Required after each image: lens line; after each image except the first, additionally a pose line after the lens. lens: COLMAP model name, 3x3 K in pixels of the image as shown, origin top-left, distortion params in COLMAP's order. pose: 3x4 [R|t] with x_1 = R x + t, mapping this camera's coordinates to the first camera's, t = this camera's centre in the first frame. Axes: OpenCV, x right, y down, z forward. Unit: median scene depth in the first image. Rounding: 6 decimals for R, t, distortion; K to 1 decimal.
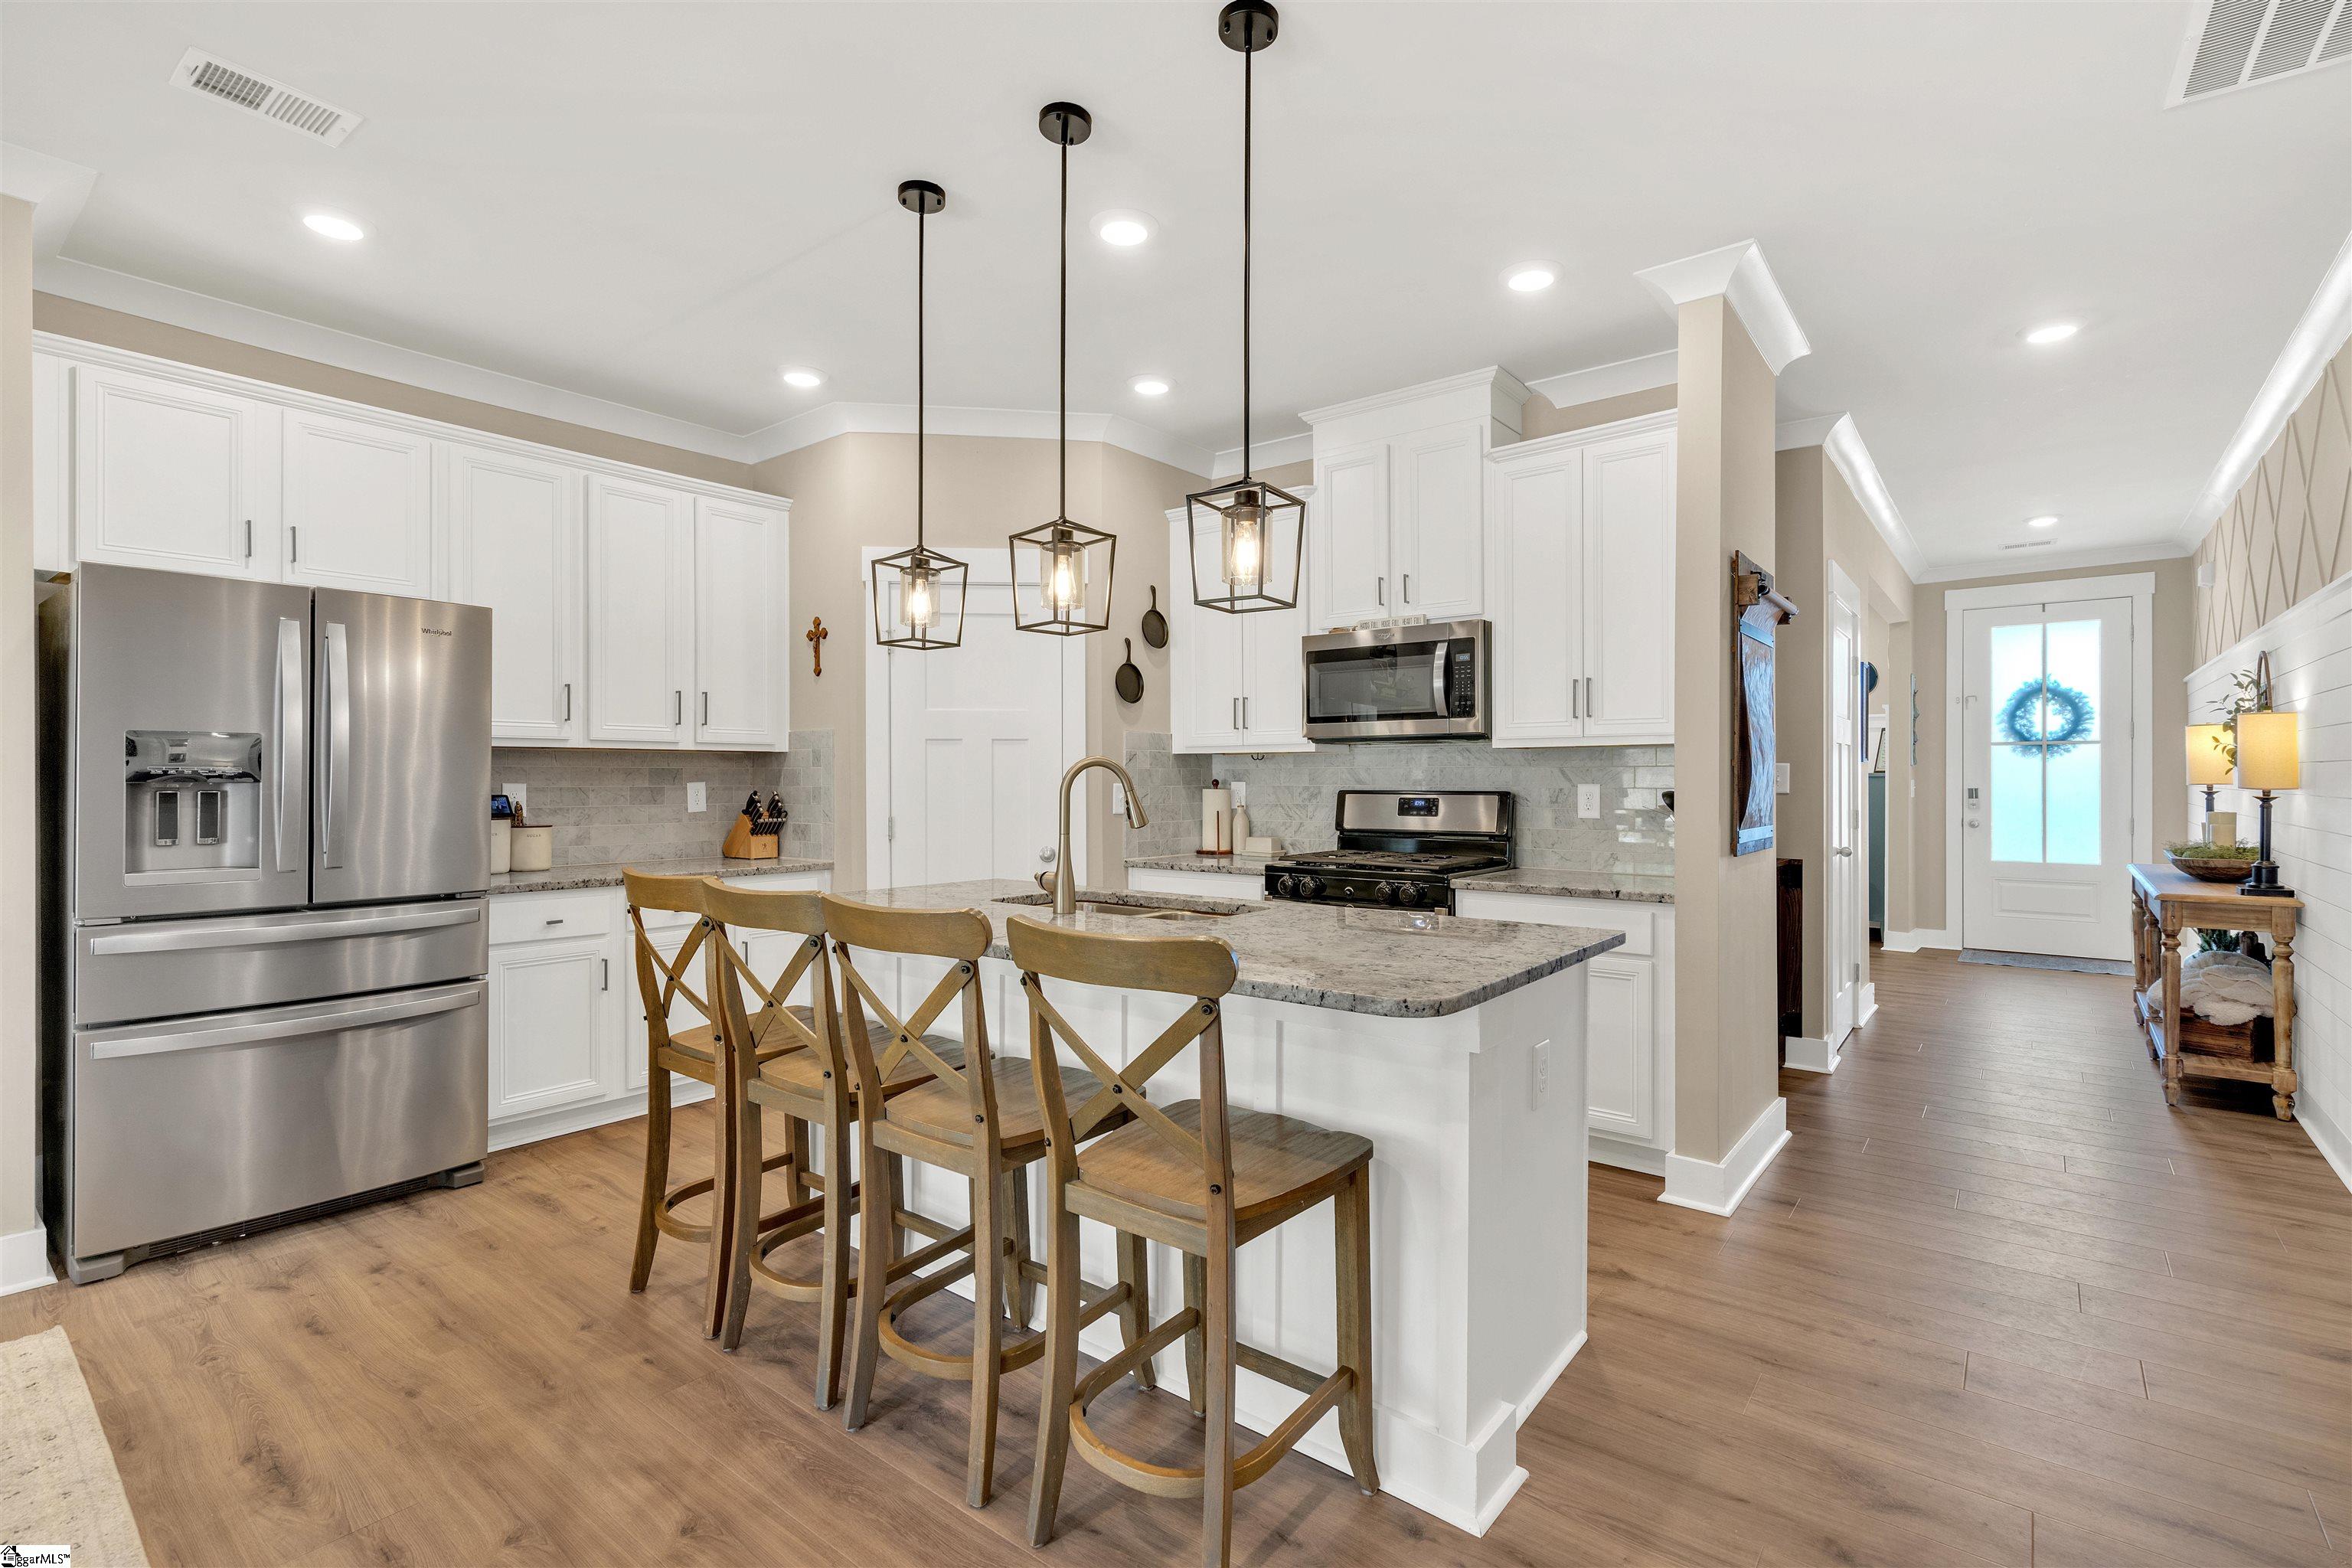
lens RADIAL K [[1086.7, 0, 1175.9], [0, 1086.7, 785.3], [0, 0, 1]] dist [0.003370, 0.000169]
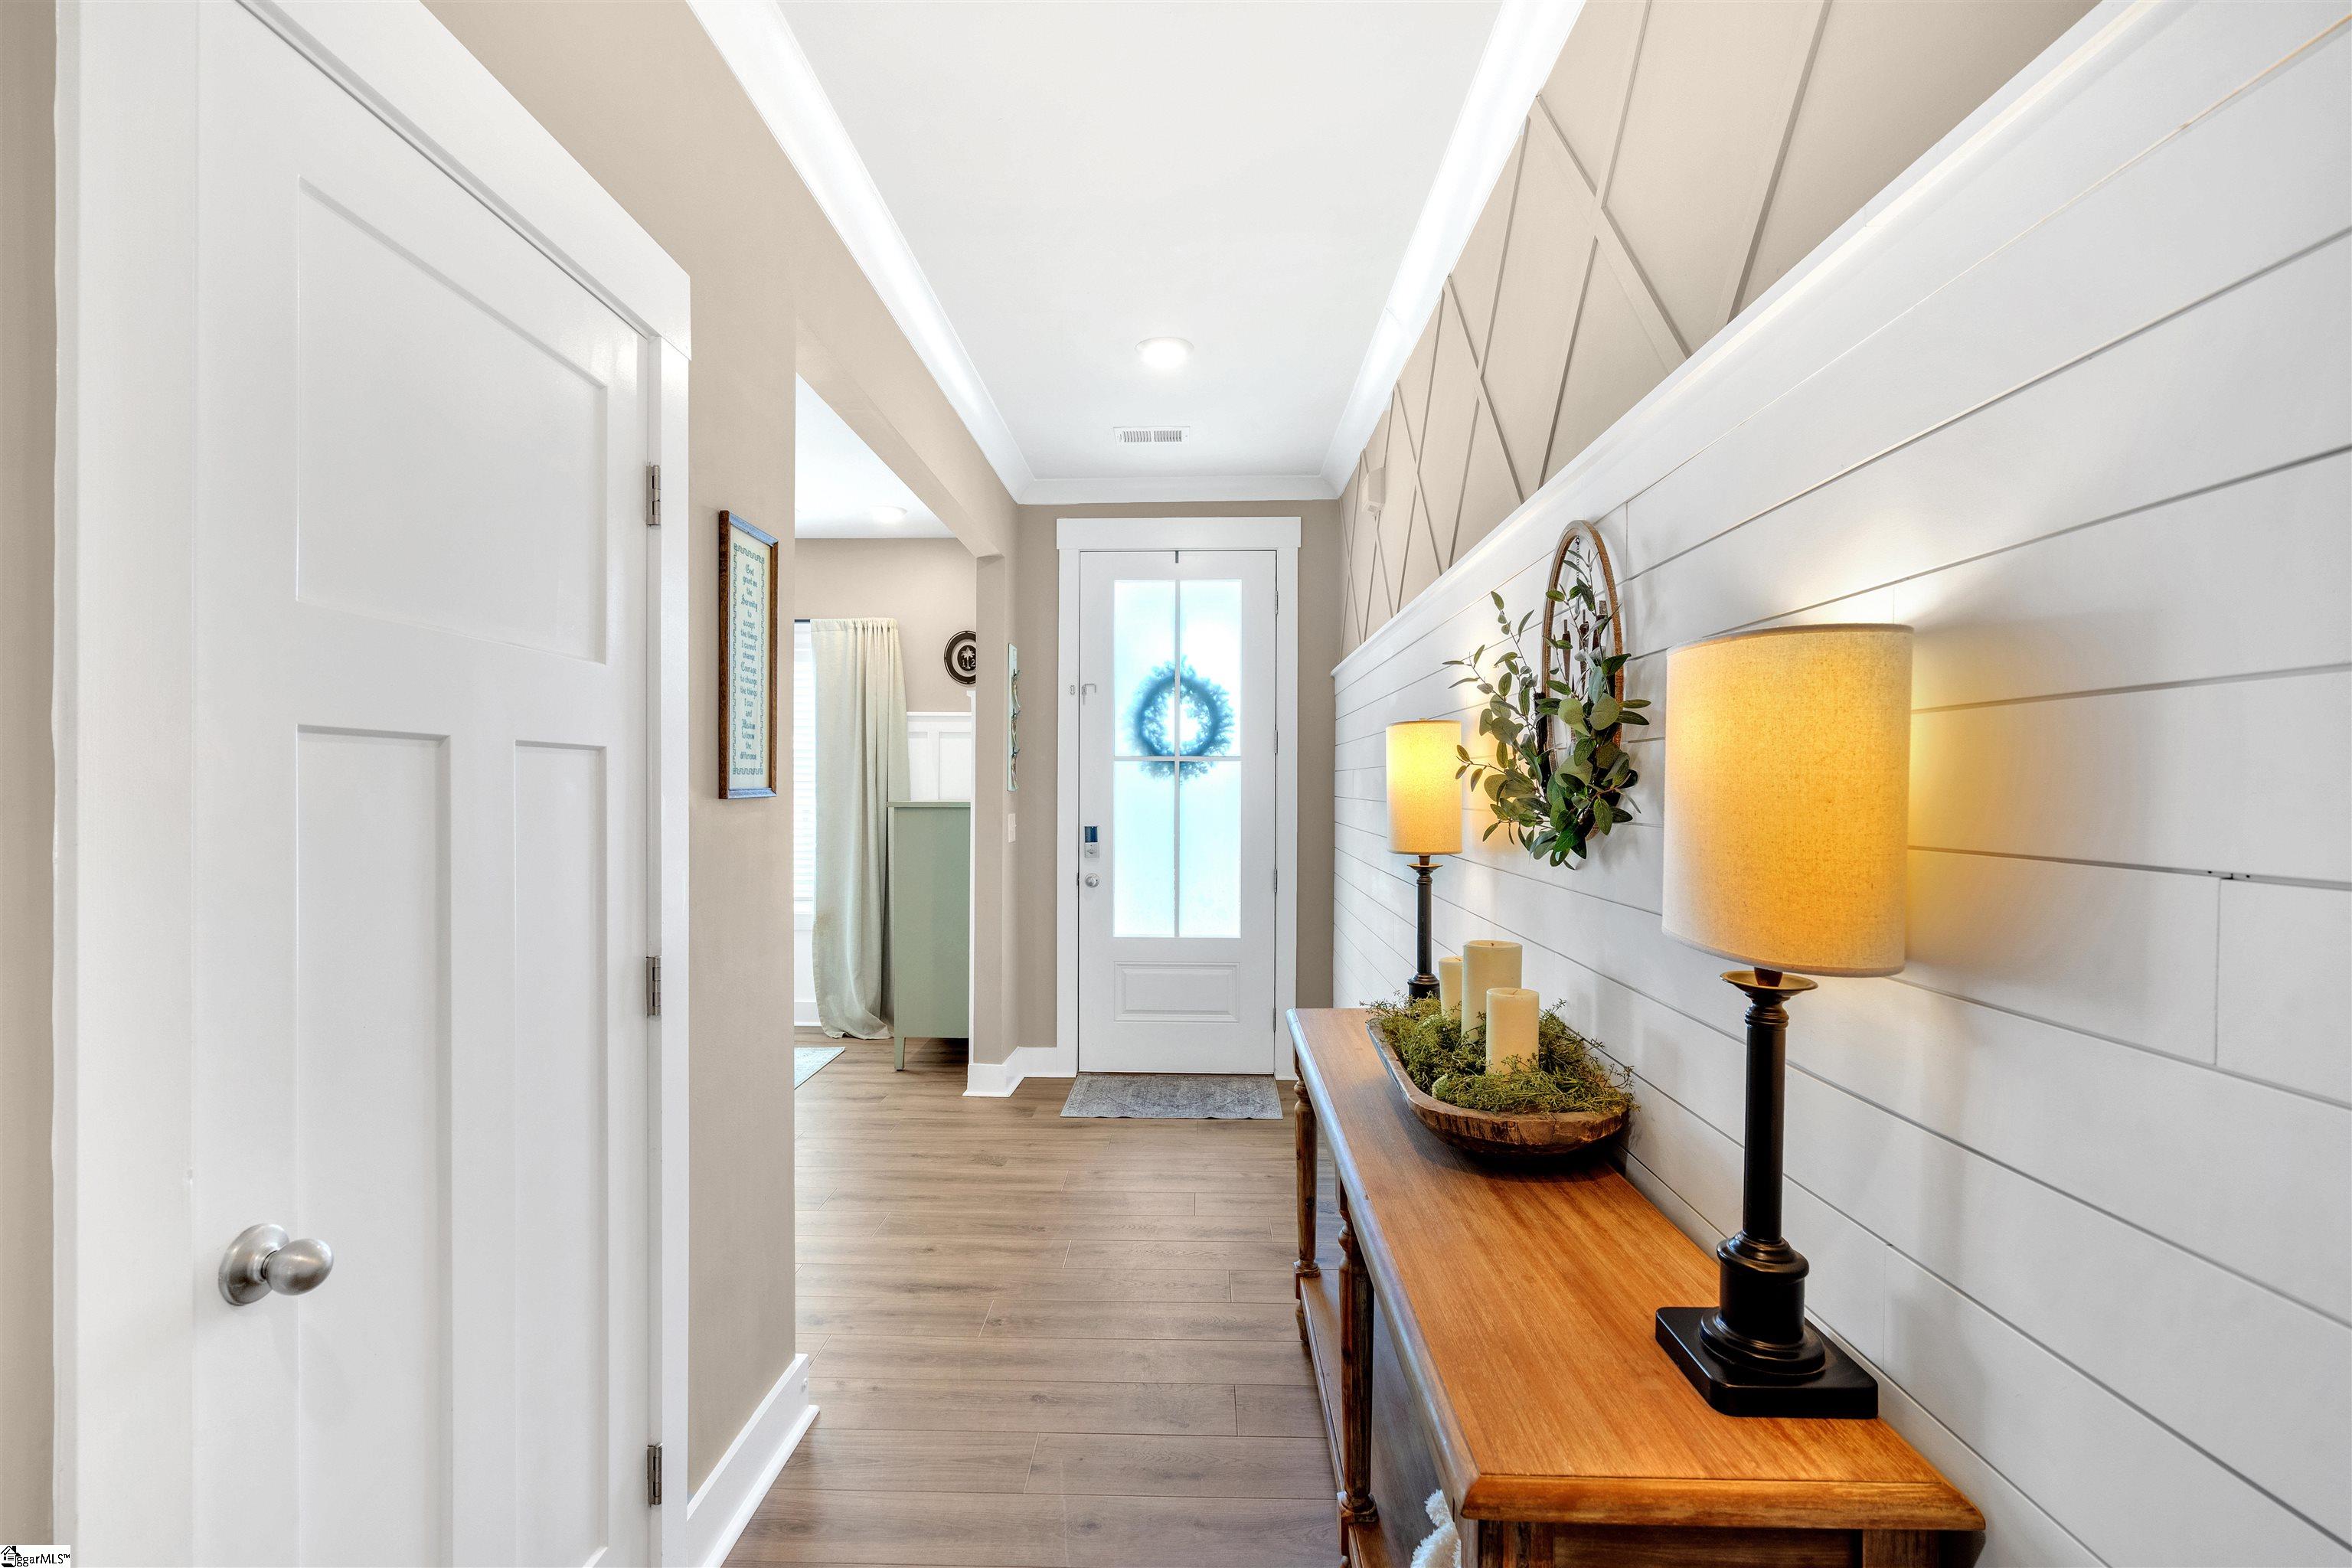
lens RADIAL K [[1086.7, 0, 1174.5], [0, 1086.7, 791.5], [0, 0, 1]] dist [0.003370, 0.000169]
pose [[0.797431, 0.004358, 0.603394, 0.387943], [-0.003039, 0.999990, -0.003206, -0.016252], [-0.603402, 0.000723, 0.797437, 0.461905]]
